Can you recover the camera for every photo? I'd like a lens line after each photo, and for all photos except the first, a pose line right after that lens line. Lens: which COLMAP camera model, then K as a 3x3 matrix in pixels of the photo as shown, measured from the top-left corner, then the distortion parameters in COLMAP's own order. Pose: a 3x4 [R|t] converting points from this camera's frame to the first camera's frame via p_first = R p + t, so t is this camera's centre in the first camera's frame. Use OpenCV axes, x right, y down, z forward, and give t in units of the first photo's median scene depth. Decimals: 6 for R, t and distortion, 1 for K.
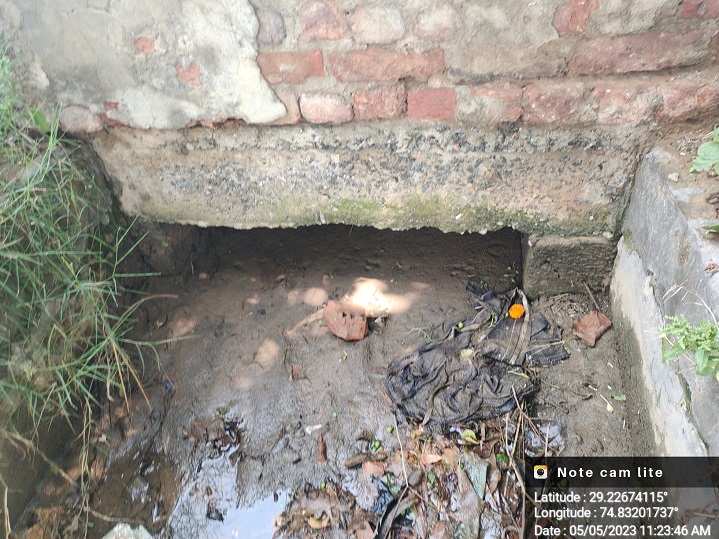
lens RADIAL K [[577.1, 0, 359.5], [0, 577.1, 269.5], [0, 0, 1]] dist [0.161347, -0.203167]
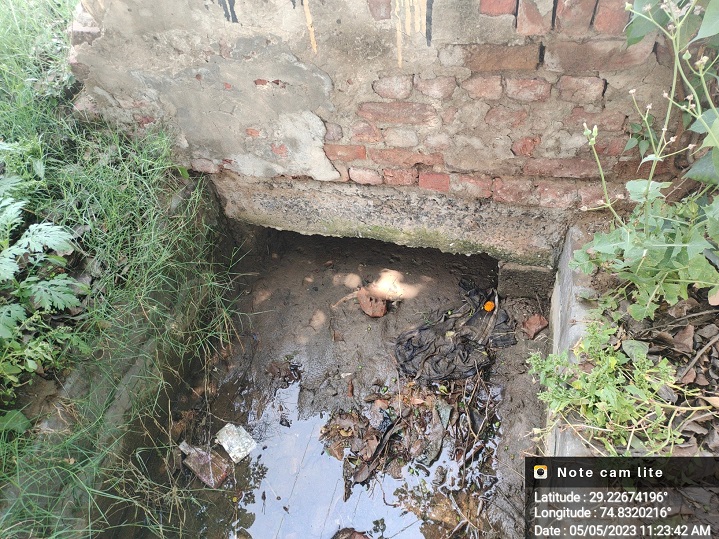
lens RADIAL K [[545.6, 0, 359.5], [0, 545.6, 269.5], [0, 0, 1]] dist [0.201277, 0.000830]
pose [[0.995449, 0.070004, -0.064660, 0.033961], [-0.060126, 0.987783, 0.143769, -0.229398], [0.073934, -0.139227, 0.987497, -0.433507]]
